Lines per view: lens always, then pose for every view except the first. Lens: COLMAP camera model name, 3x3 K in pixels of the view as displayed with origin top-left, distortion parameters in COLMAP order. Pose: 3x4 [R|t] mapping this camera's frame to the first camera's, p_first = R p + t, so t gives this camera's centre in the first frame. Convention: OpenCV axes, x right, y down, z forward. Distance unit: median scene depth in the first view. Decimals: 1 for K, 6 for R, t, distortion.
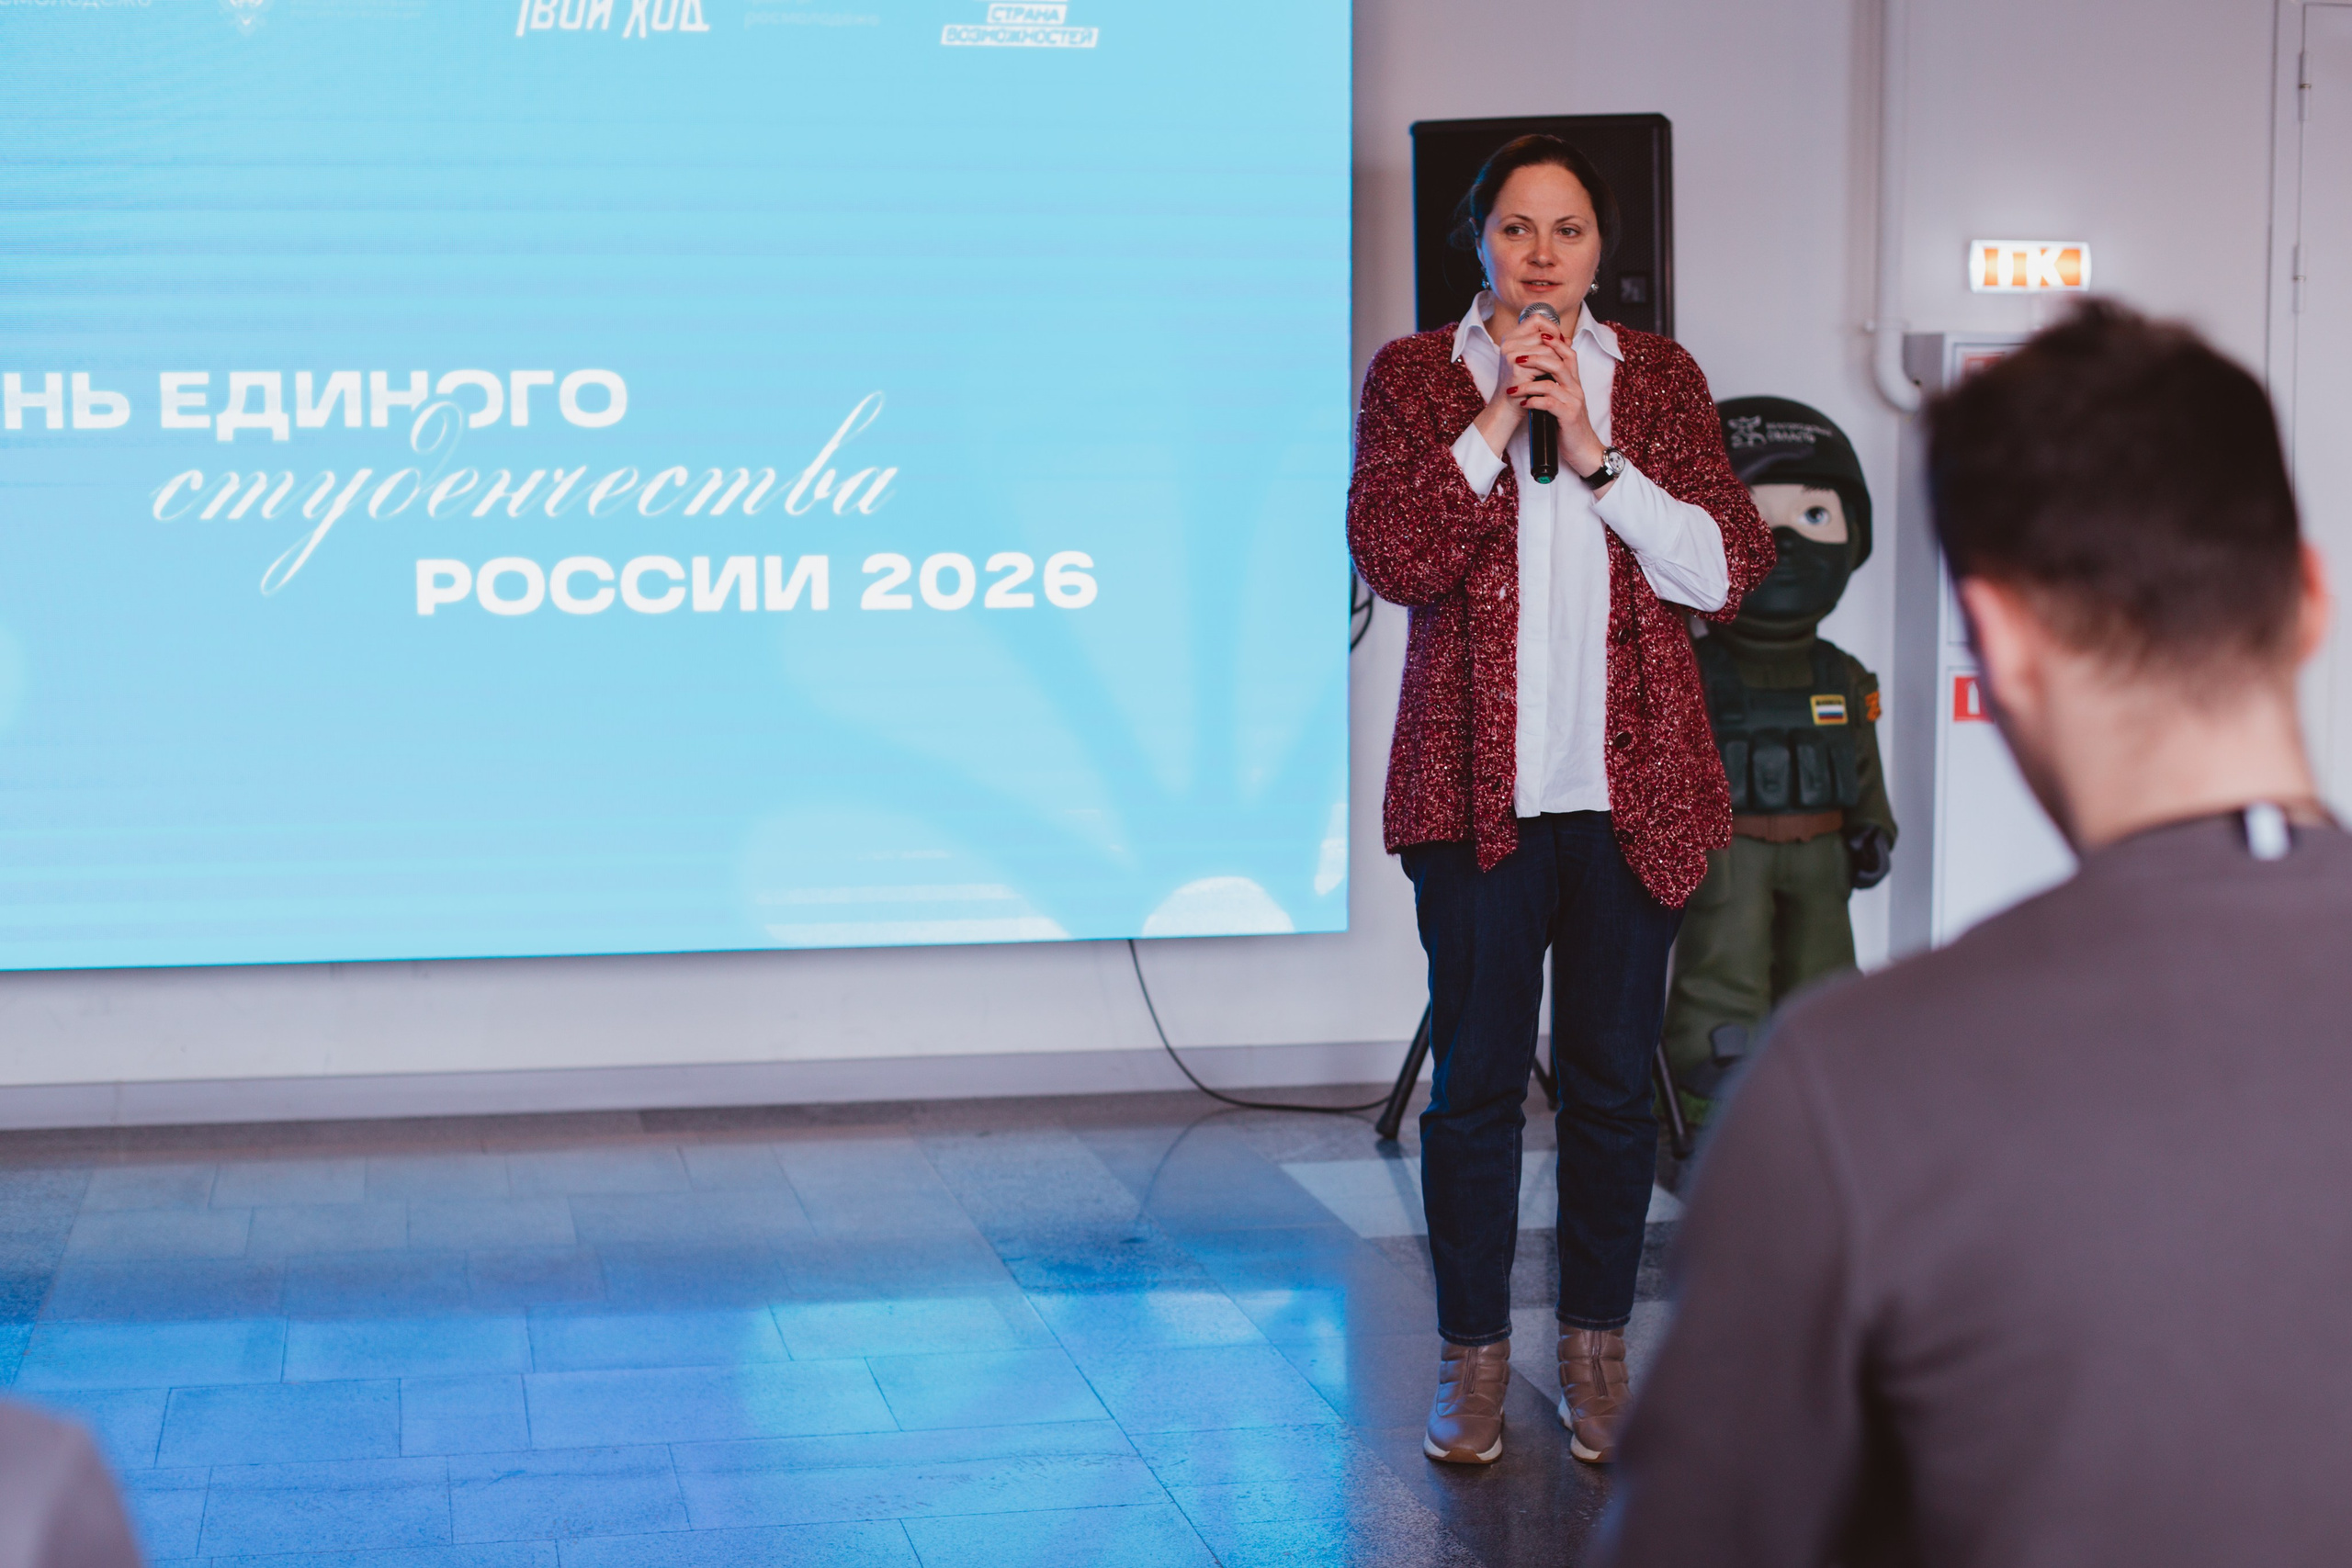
lens RADIAL K [[3883.4, 0, 1292.7], [0, 3883.4, 835.7], [0, 0, 1]] dist [-0.123829, 0.000000]
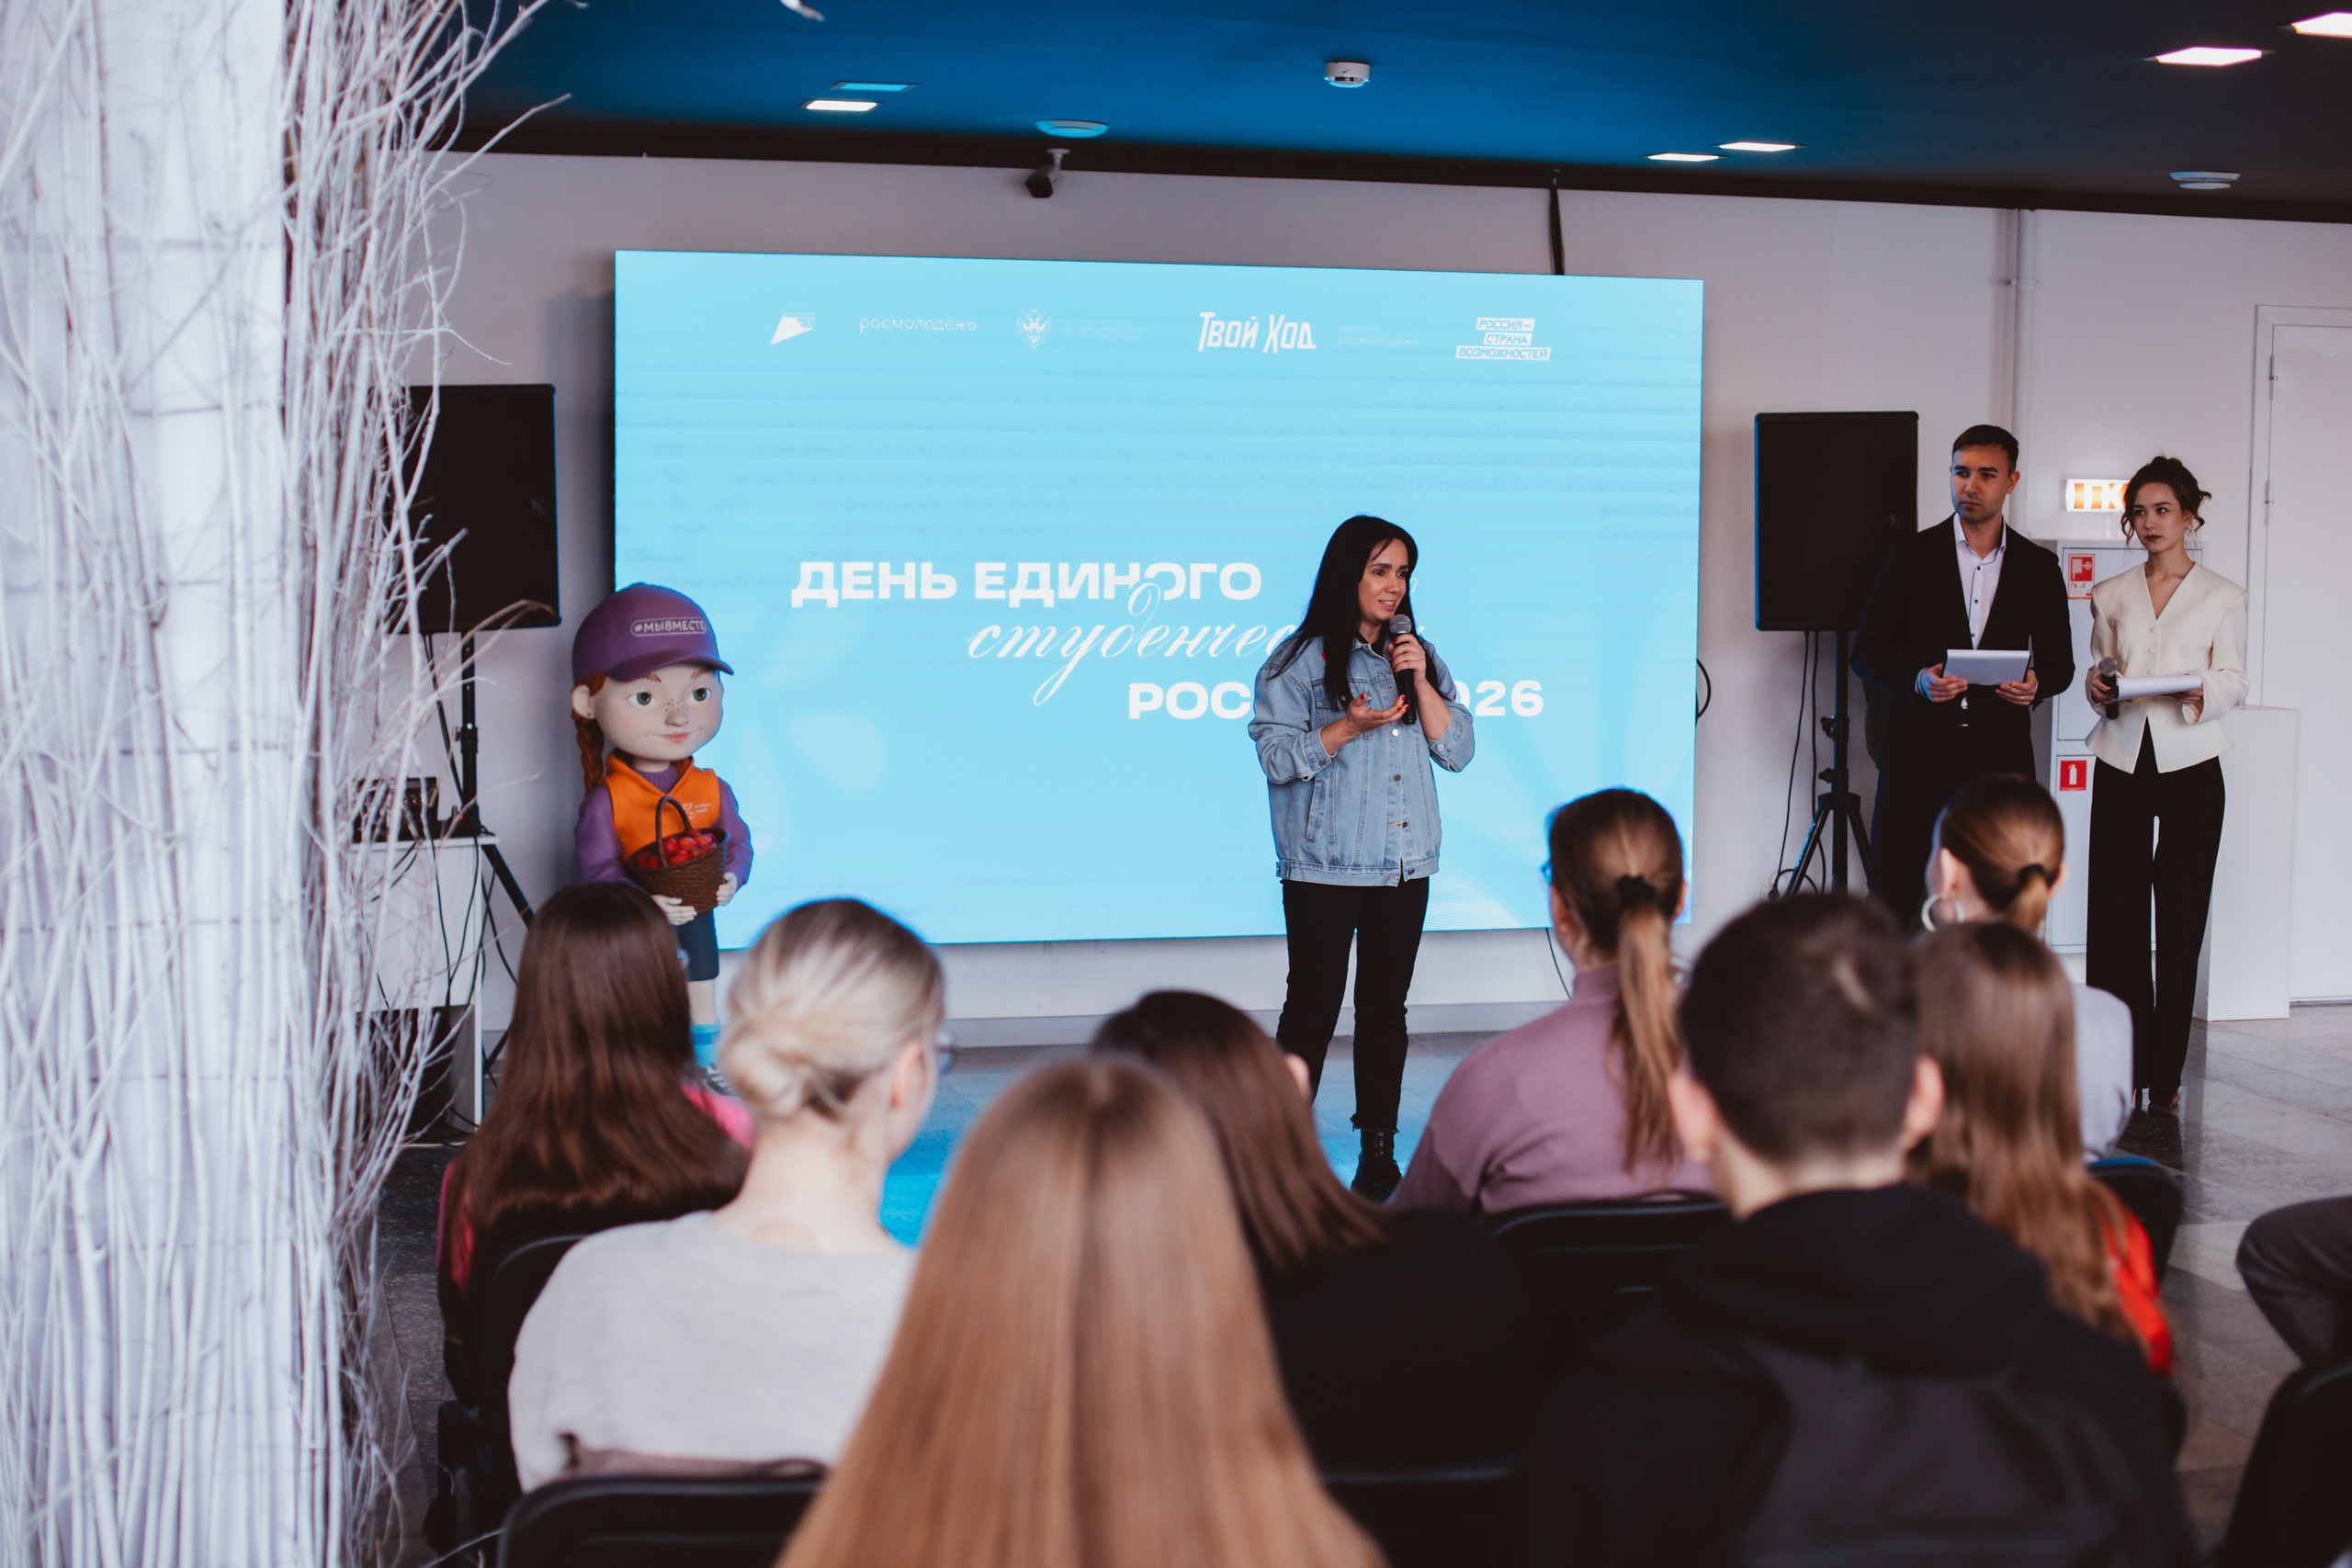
lens RADIAL K [[3685.7, 0, 1257.4], [0, 3685.7, 793.6], [0, 0, 1]] dist [-0.124507, 0.000000]
pose [[0.998057, 0.002380, 0.062261, -0.267854], [-0.000357, 0.999472, -0.032486, 0.021571], [-0.062306, 0.032400, 0.997531, -0.491910]]
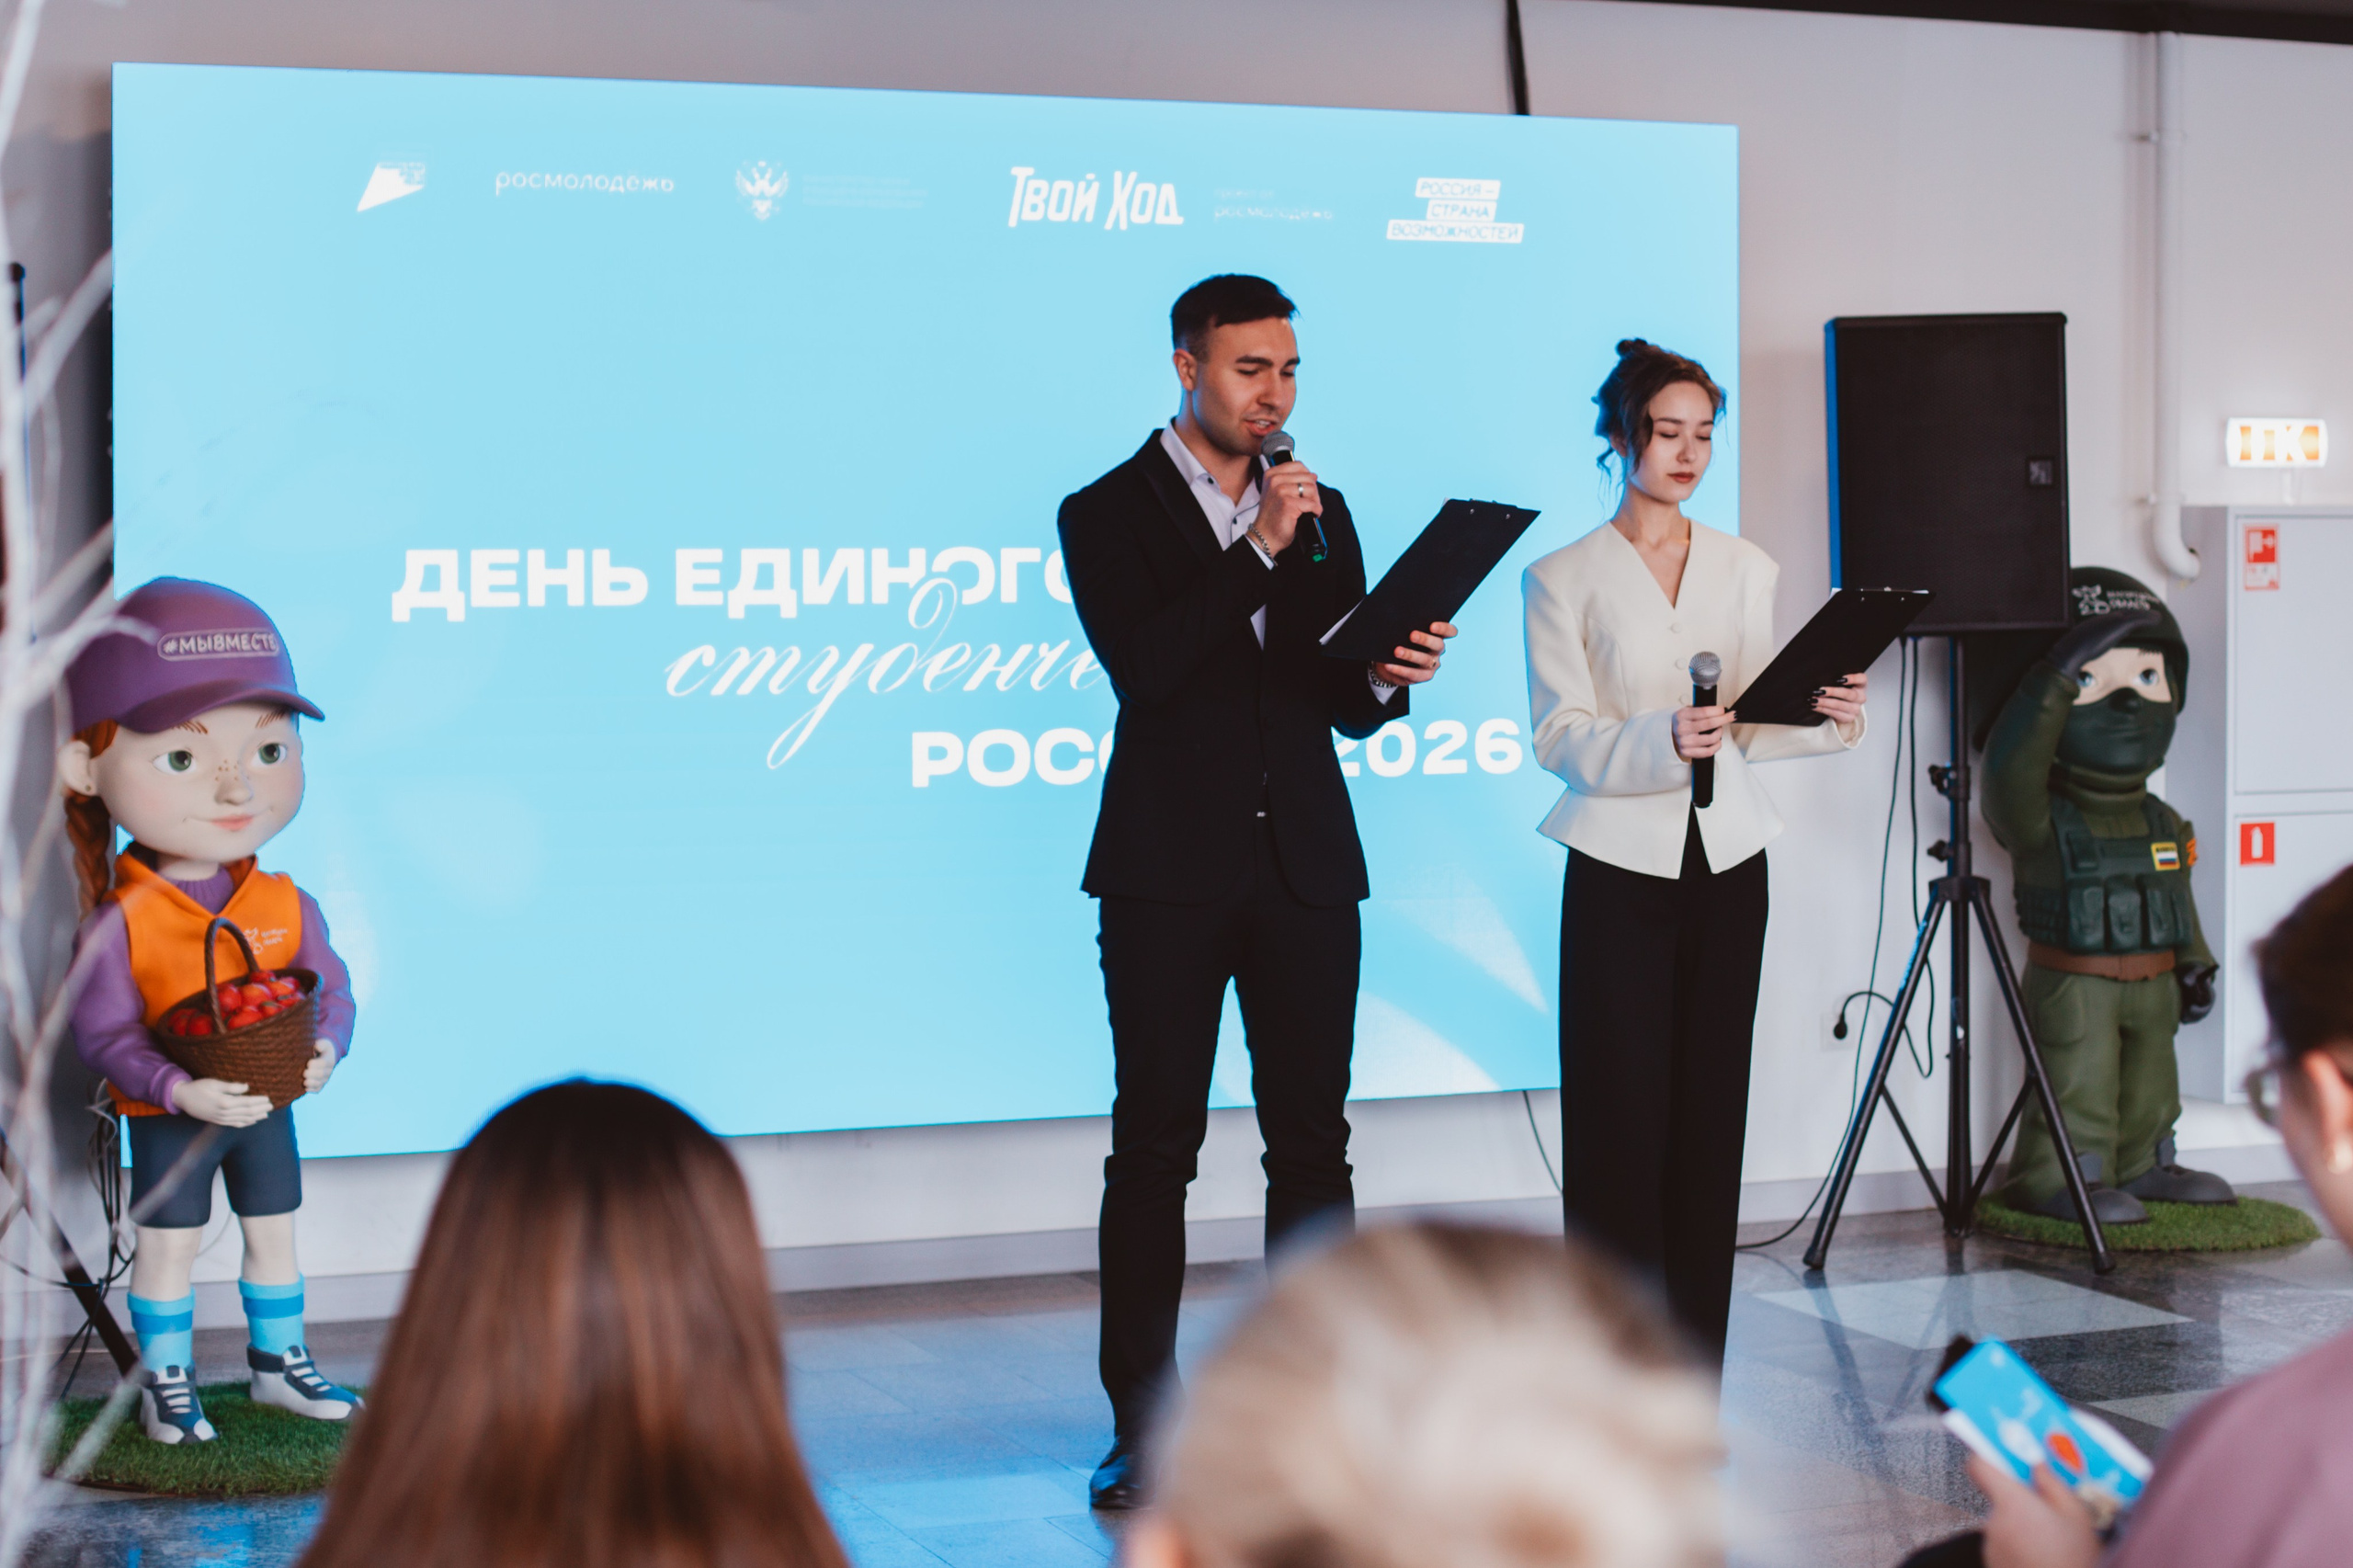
lens RADIAL K [[4399.4, 0, 1358.6], [0, 4399.4, 639.0], [0, 0, 1]] dist [-0.122419, 0.000000]
pose [[0.981398, -0.008956, 0.191778, -0.333476], [0.026929, 0.995457, -0.091322, 0.013168], [-0.190089, 0.094788, 0.977180, -0.162043]]
